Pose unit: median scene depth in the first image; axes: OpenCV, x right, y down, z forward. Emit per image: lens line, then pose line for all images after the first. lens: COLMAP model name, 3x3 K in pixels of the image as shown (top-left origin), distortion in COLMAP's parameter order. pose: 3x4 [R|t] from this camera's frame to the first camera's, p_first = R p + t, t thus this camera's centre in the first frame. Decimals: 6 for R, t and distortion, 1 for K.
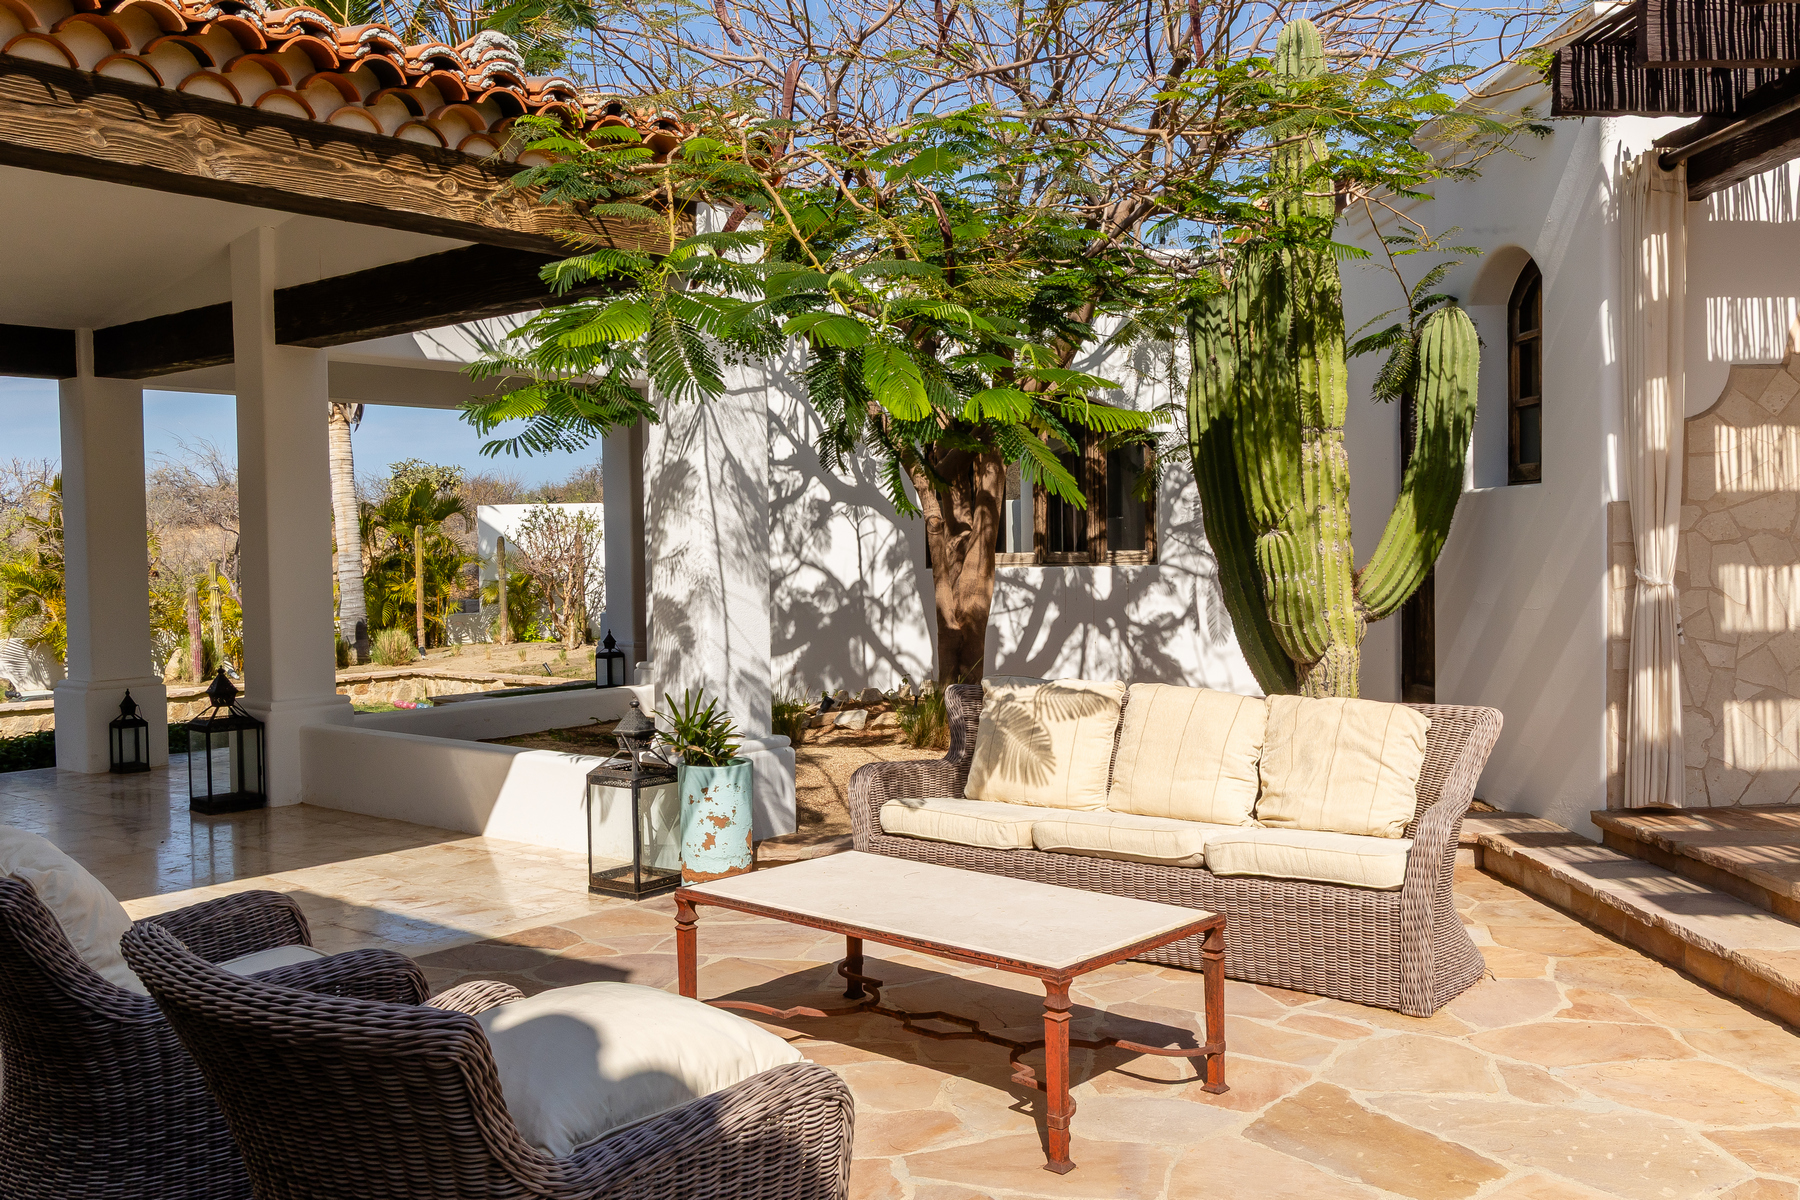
lens RADIAL K [[1575.8, 0, 897.5], [0, 1575.8, 597.1], [0, 0, 1]] dist [-0.002631, -0.001583]
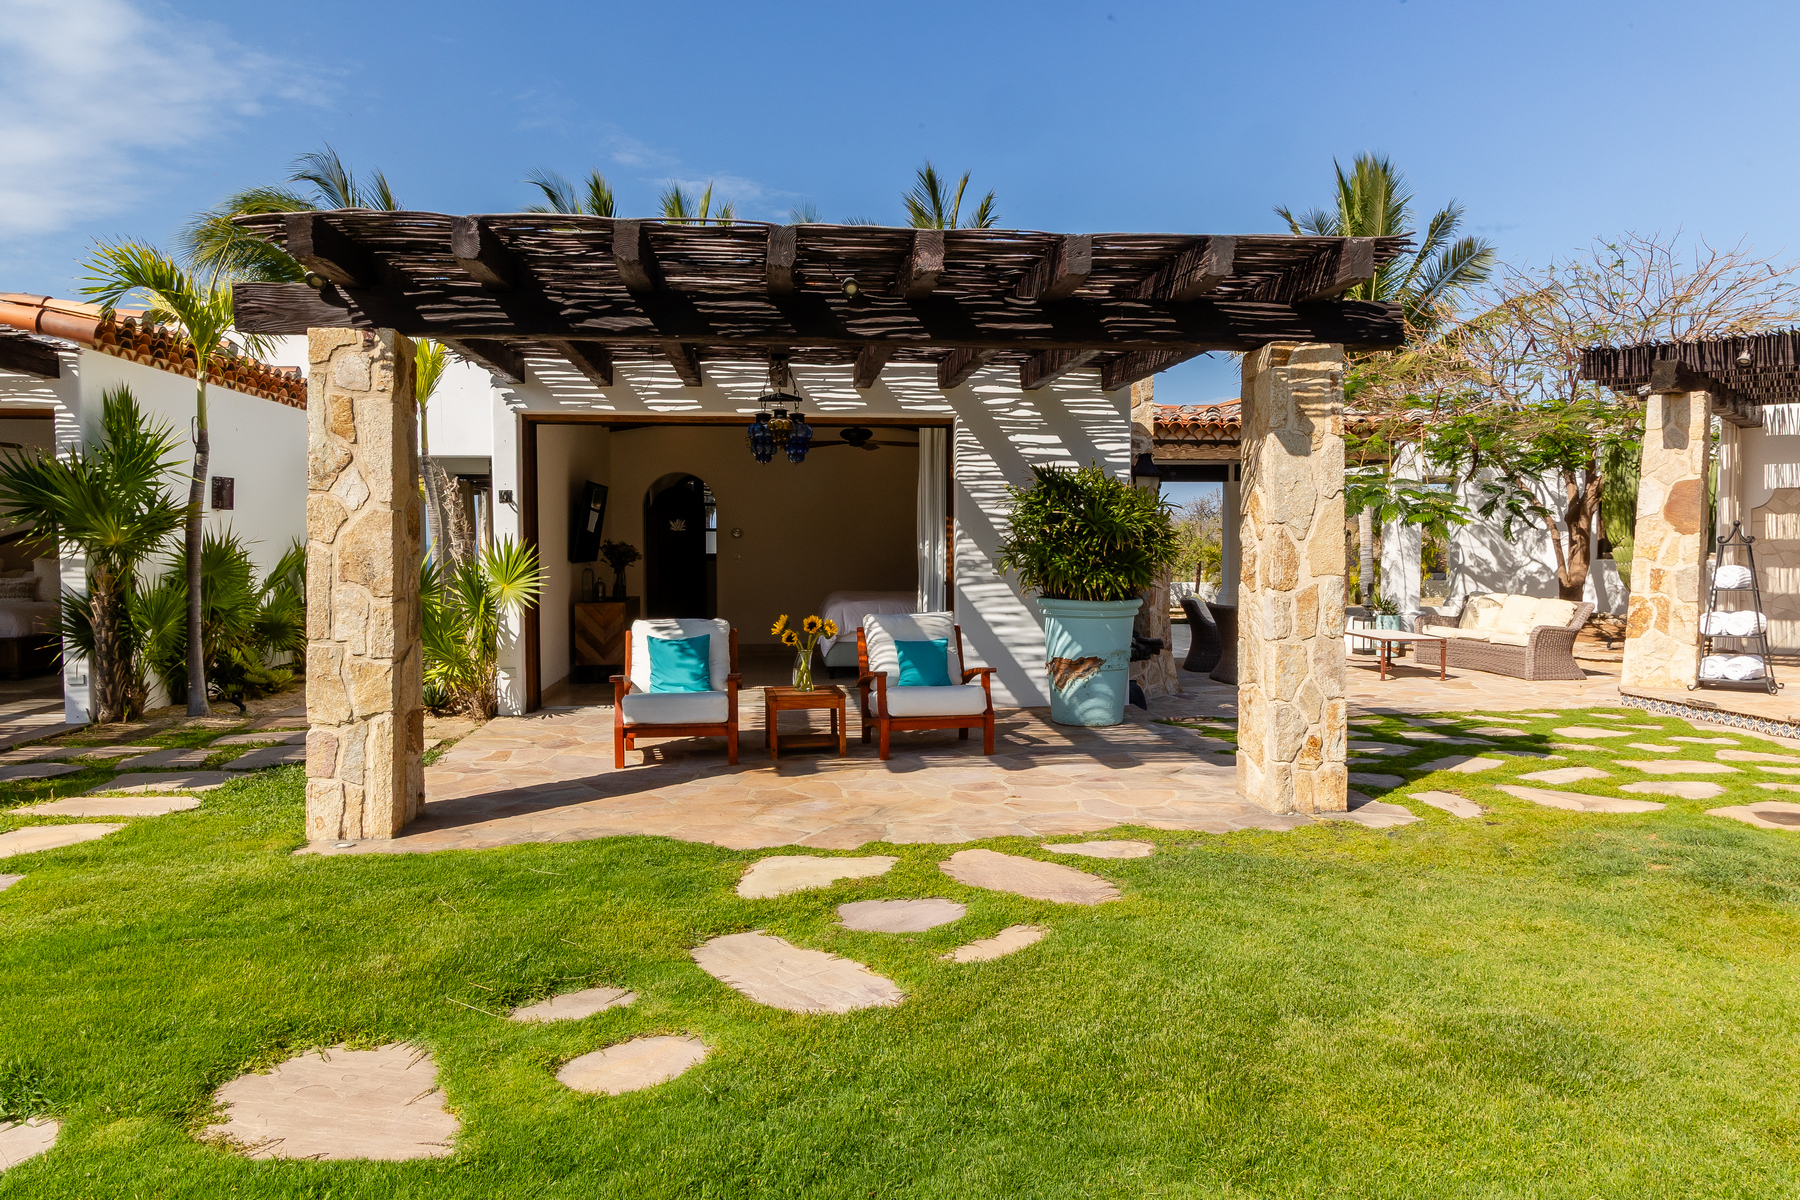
lens RADIAL K [[1211.0, 0, 907.8], [0, 1211.0, 605.5], [0, 0, 1]] dist [-0.010879, 0.009220]
pose [[0.709428, 0.052953, -0.702786, 0.835291], [-0.035958, 0.998594, 0.038943, 0.014789], [0.703860, -0.002357, 0.710335, -1.286818]]
